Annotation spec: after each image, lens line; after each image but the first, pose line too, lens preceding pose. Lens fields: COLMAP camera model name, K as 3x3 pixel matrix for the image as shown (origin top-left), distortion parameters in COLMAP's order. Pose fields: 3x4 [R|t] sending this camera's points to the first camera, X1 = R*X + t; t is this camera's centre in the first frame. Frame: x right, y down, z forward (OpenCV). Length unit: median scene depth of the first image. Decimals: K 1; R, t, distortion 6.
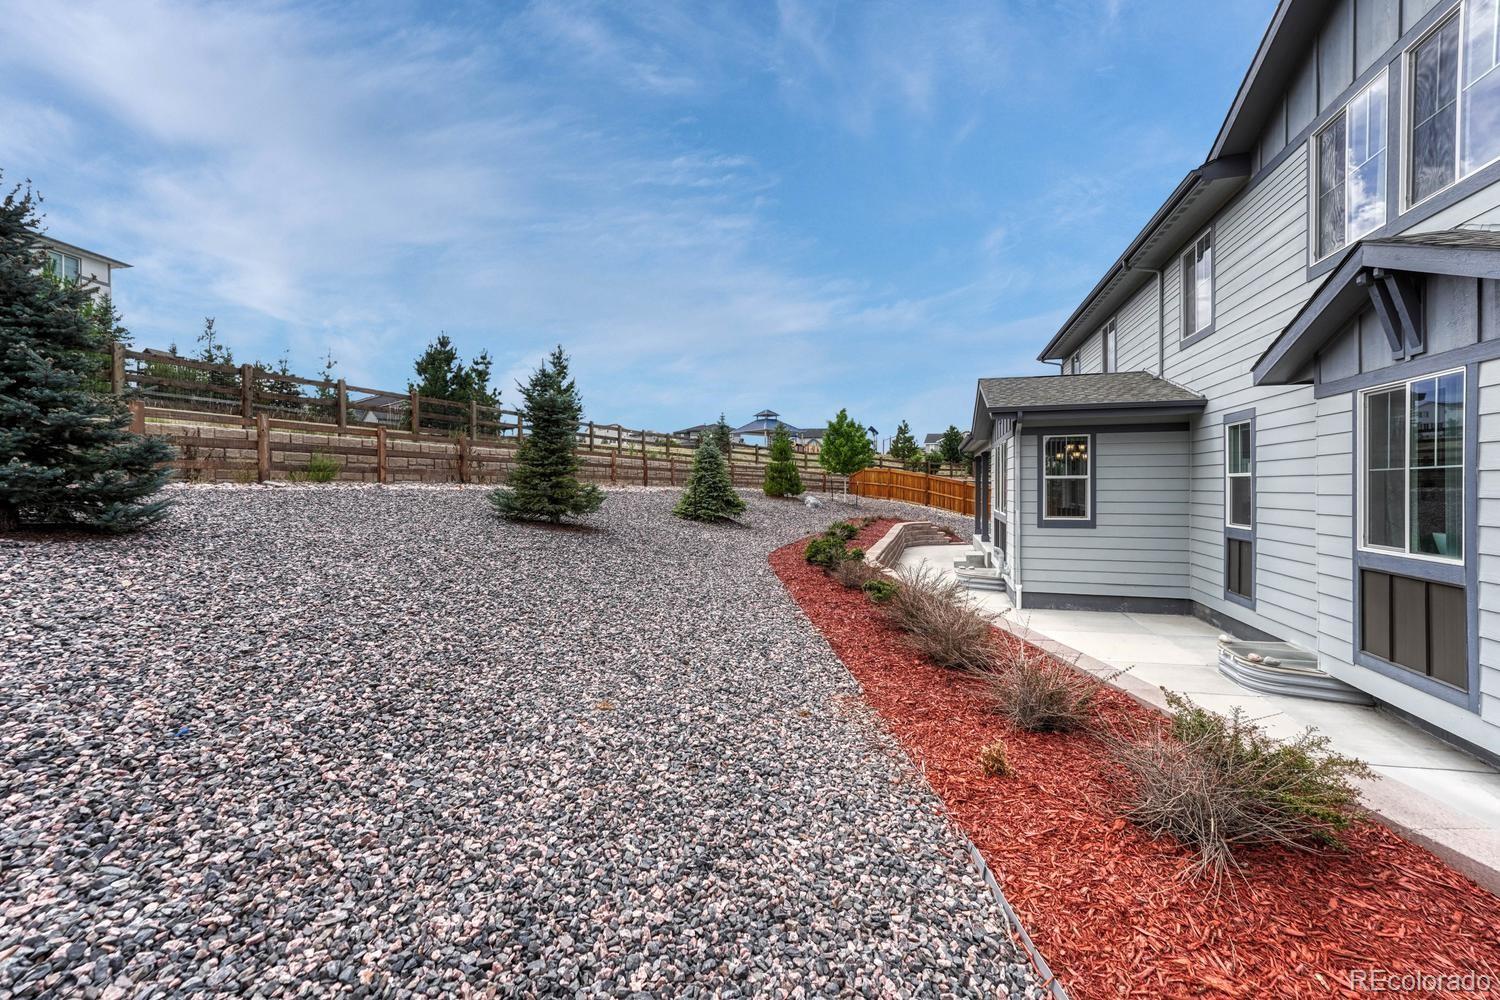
lens RADIAL K [[596.1, 0, 750.2], [0, 596.1, 503.5], [0, 0, 1]] dist [0.000435, 0.000004]
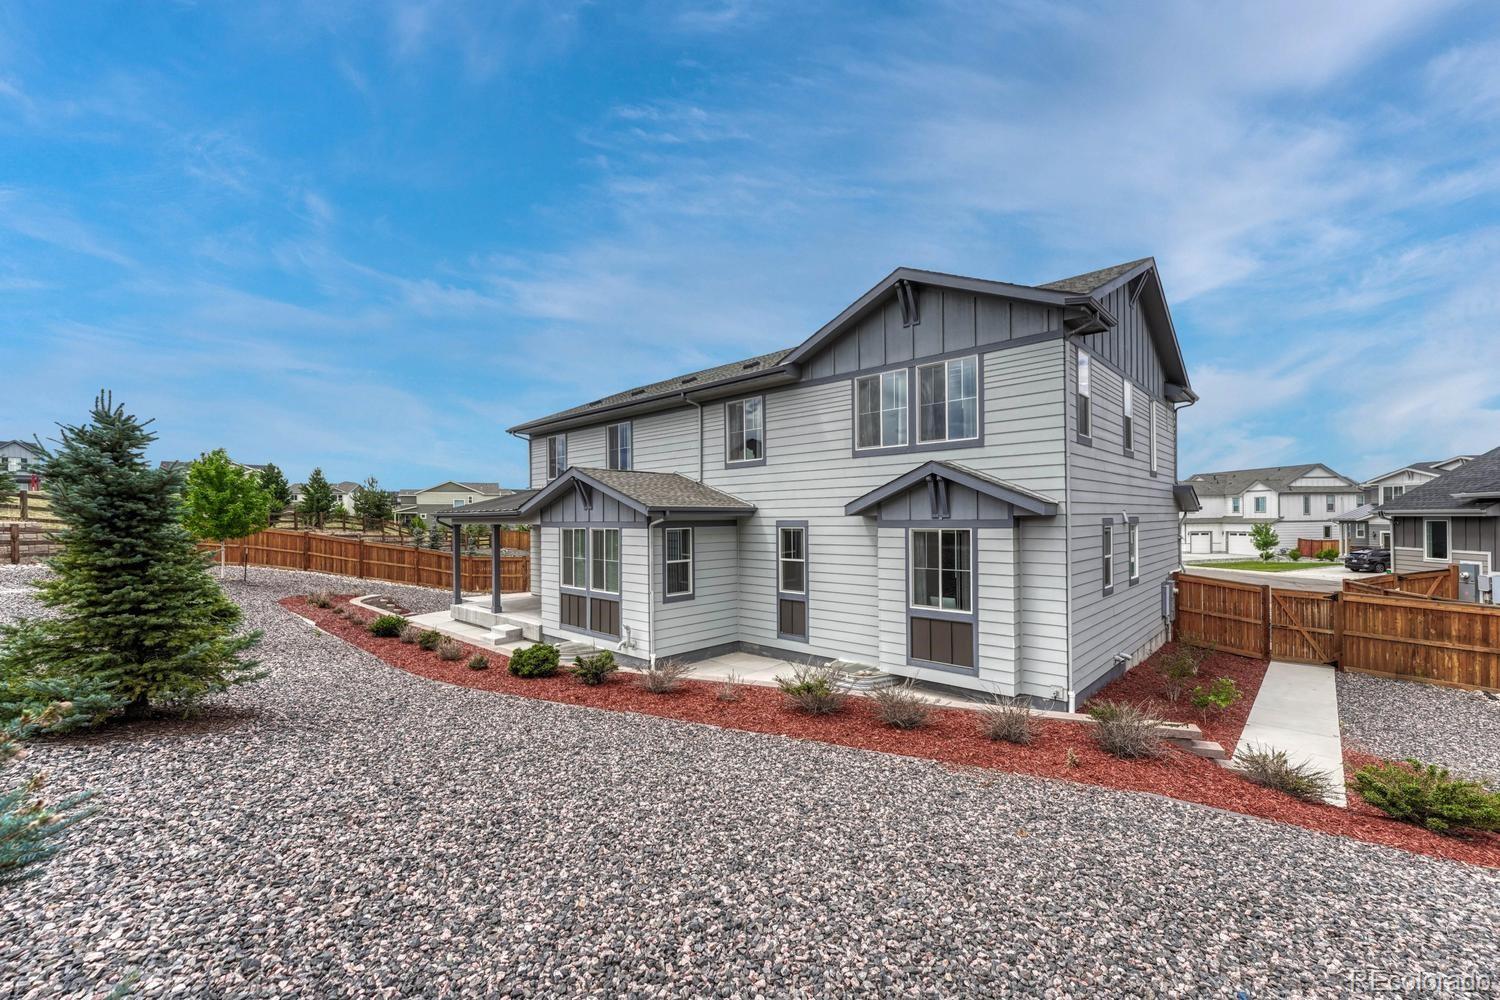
lens RADIAL K [[606.6, 0, 727.4], [0, 606.6, 527.1], [0, 0, 1]] dist [-0.000122, -0.000032]
pose [[0.453858, -0.009825, 0.891020, -0.694092], [0.030520, 0.999524, -0.004524, -0.131338], [-0.890551, 0.029248, 0.453941, 0.403428]]
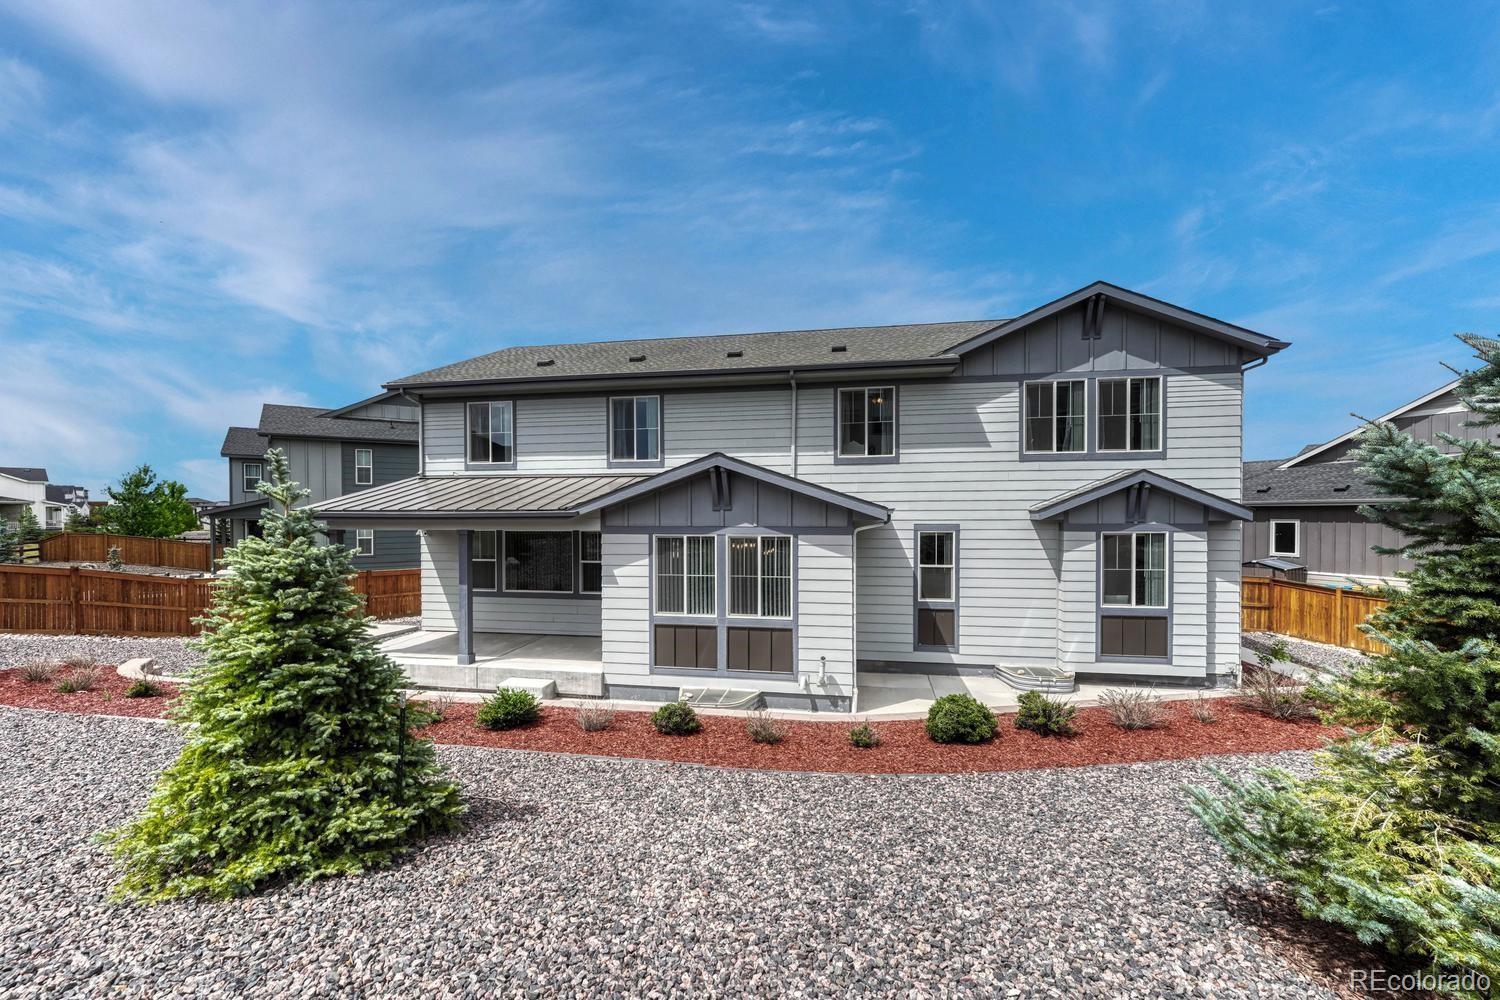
lens RADIAL K [[553.4, 0, 711.1], [0, 553.4, 542.0], [0, 0, 1]] dist [-0.000822, -0.000012]
pose [[-0.133976, -0.001585, 0.990983, -0.471815], [0.025568, 0.999660, 0.005056, -0.127037], [-0.990655, 0.026014, -0.133890, 1.710716]]
